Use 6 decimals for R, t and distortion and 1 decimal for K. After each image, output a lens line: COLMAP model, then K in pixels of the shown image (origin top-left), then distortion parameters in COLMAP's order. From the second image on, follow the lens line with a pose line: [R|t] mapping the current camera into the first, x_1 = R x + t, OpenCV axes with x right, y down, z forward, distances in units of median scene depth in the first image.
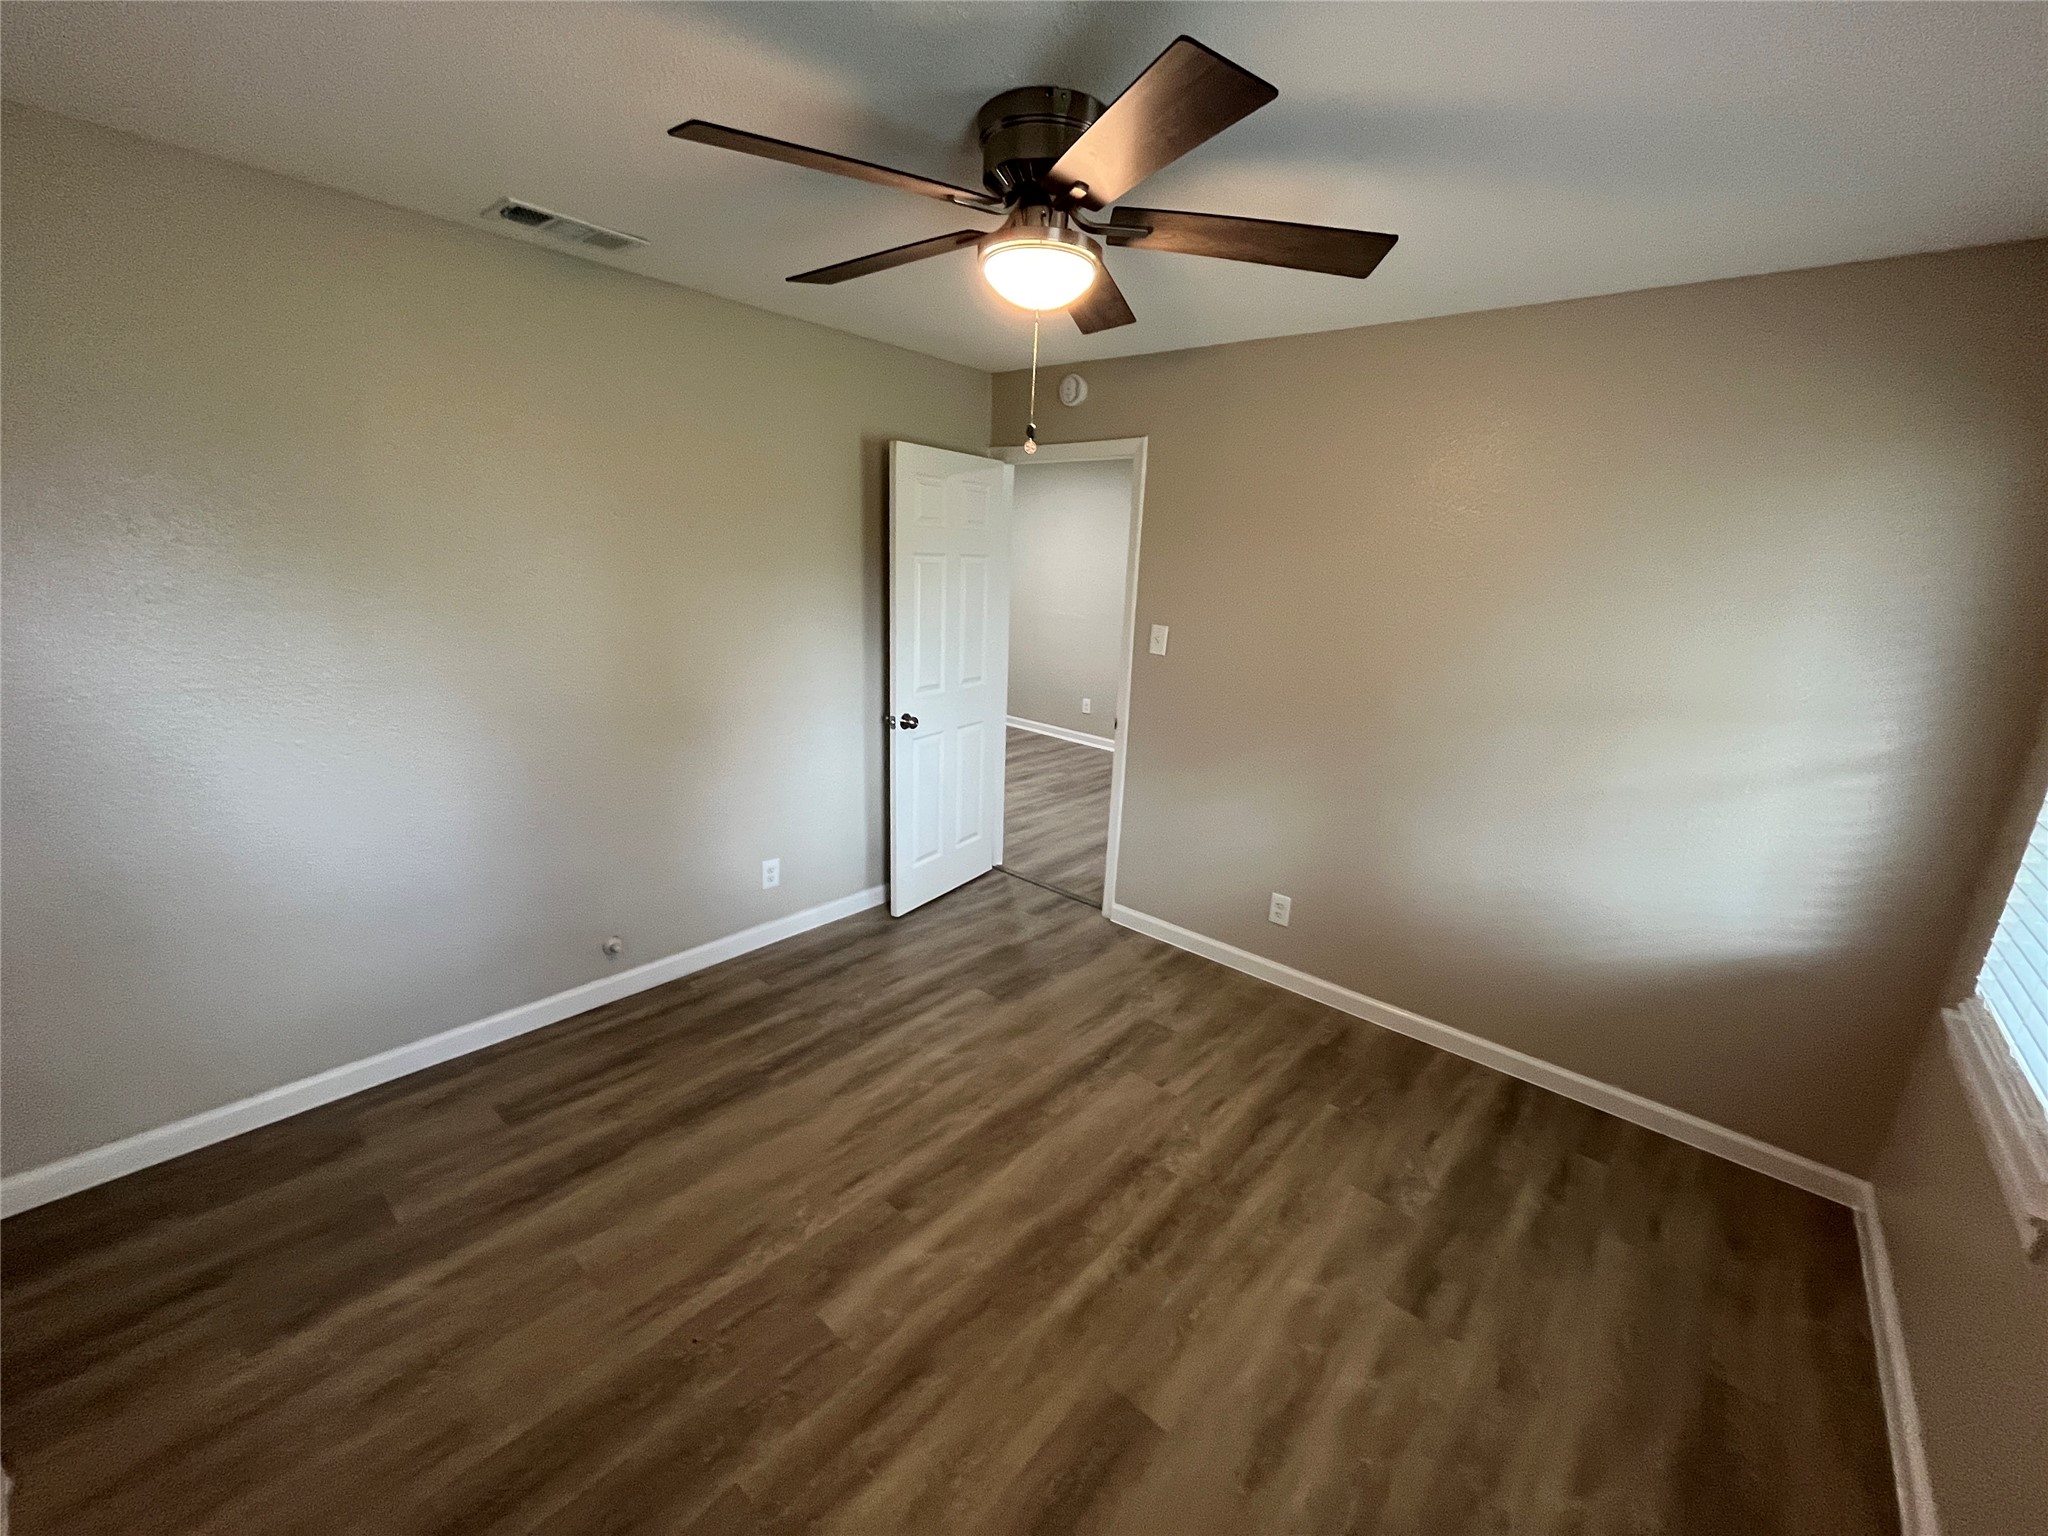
lens RADIAL K [[828.8, 0, 1023.3], [0, 828.8, 765.2], [0, 0, 1]] dist [-0.000552, -0.000601]
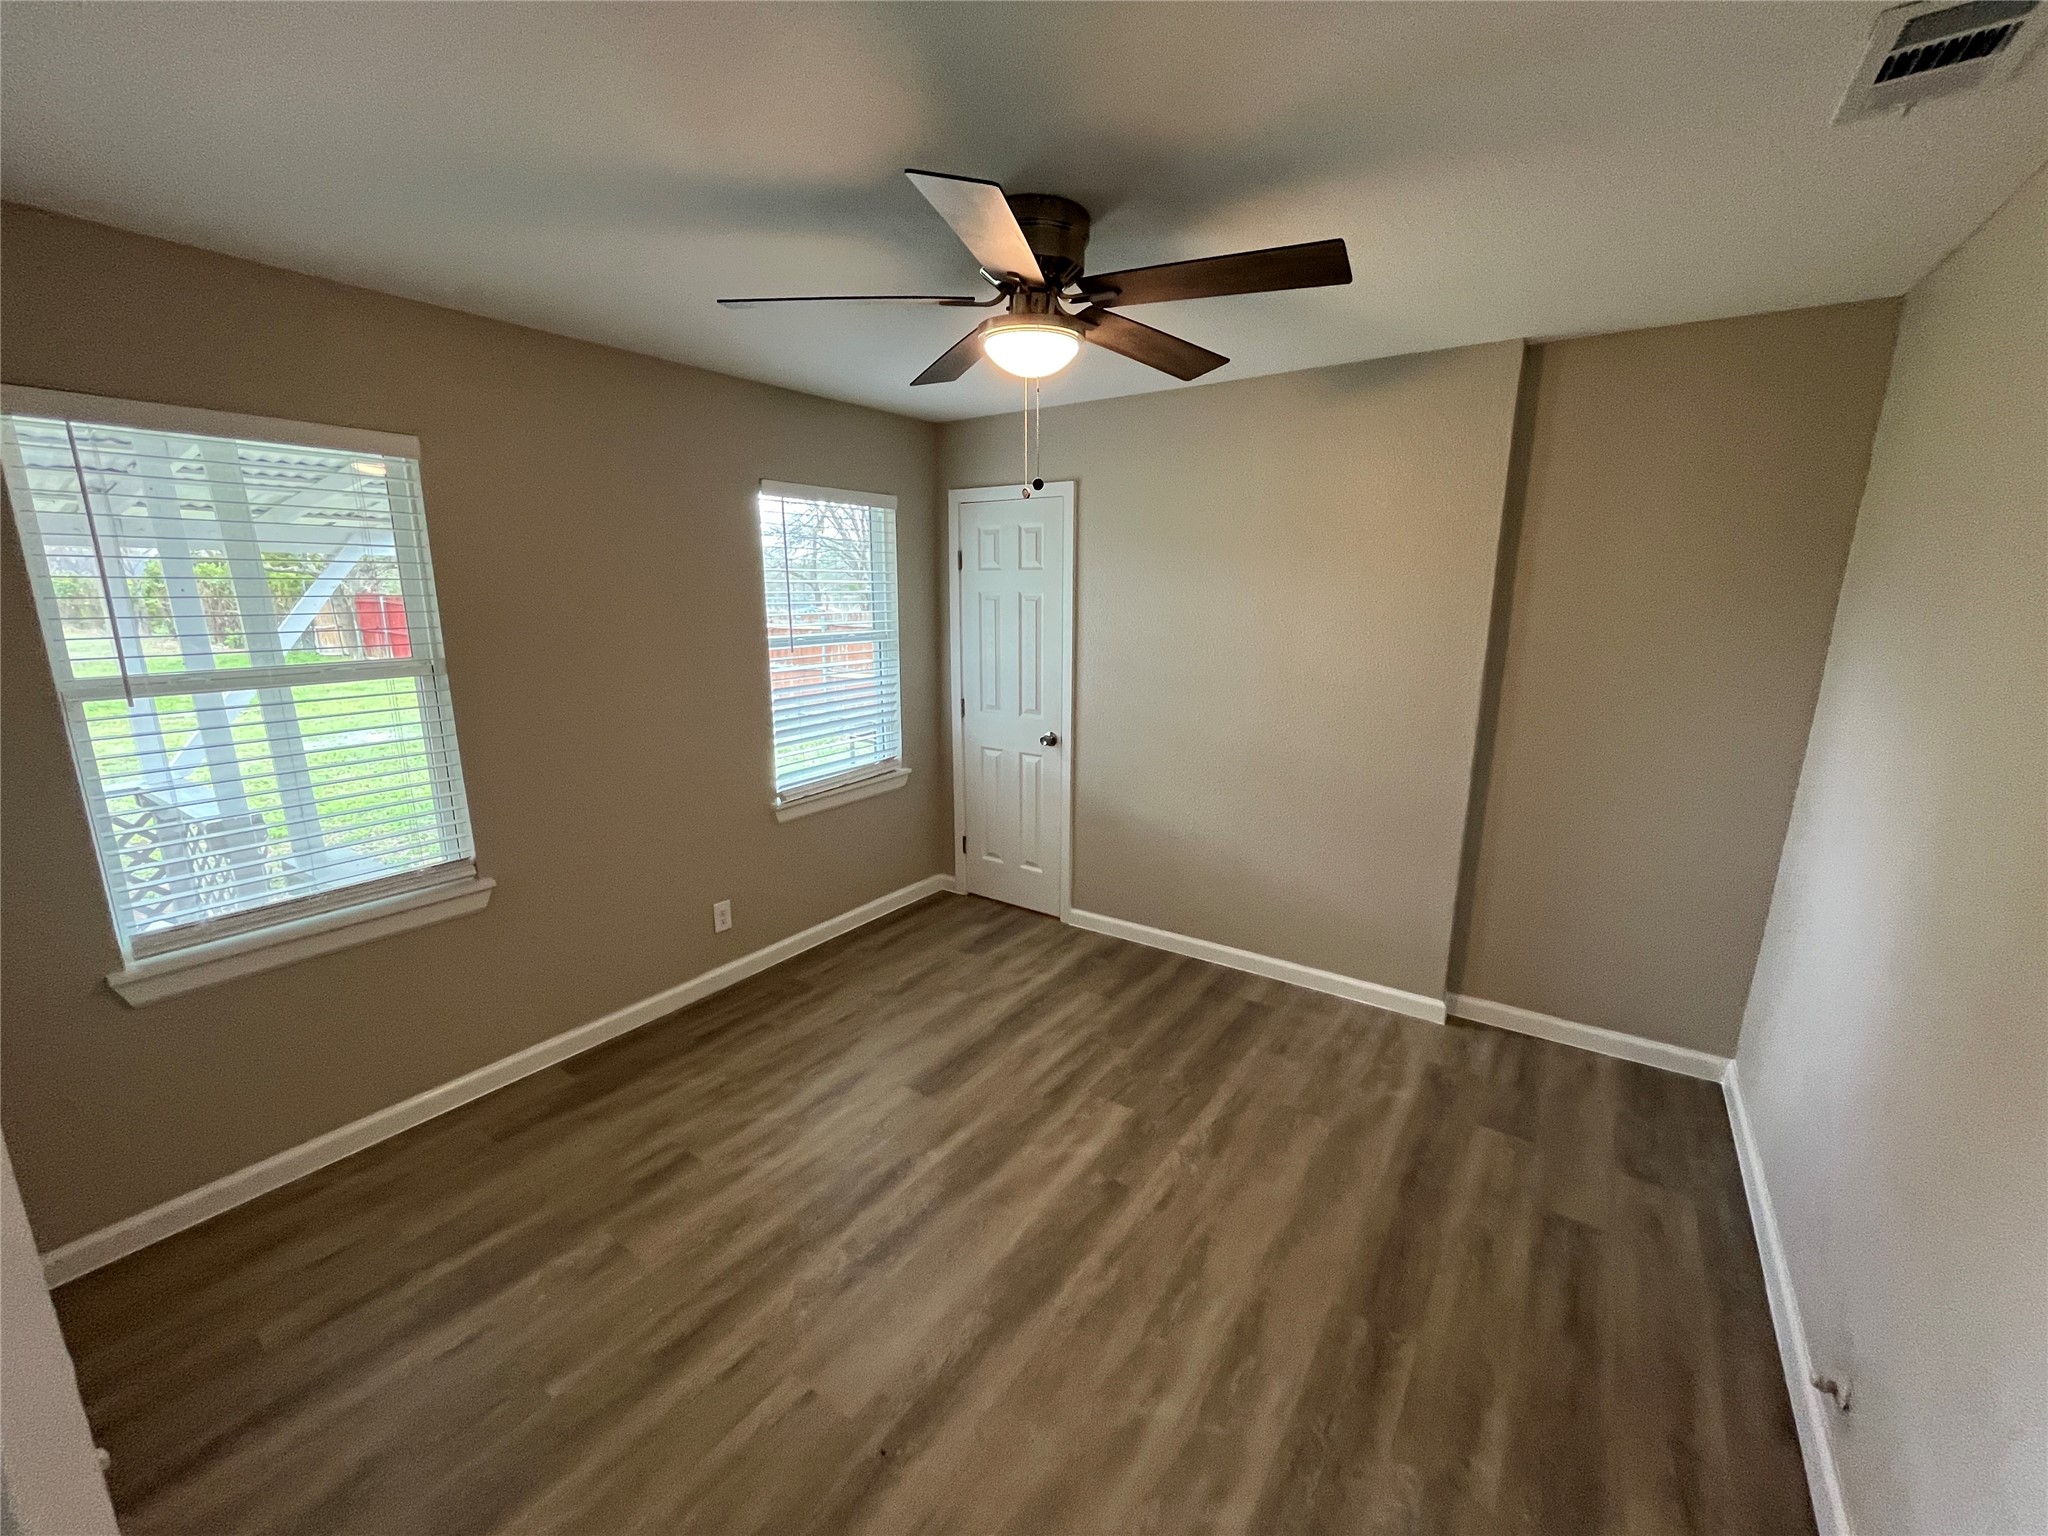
lens RADIAL K [[828.8, 0, 1023.3], [0, 828.8, 765.2], [0, 0, 1]] dist [-0.000552, -0.000601]
pose [[-0.992124, -0.034356, -0.120454, 0.114139], [-0.084629, 0.892816, 0.442400, -0.416701], [0.092344, 0.449110, -0.888692, 1.635315]]
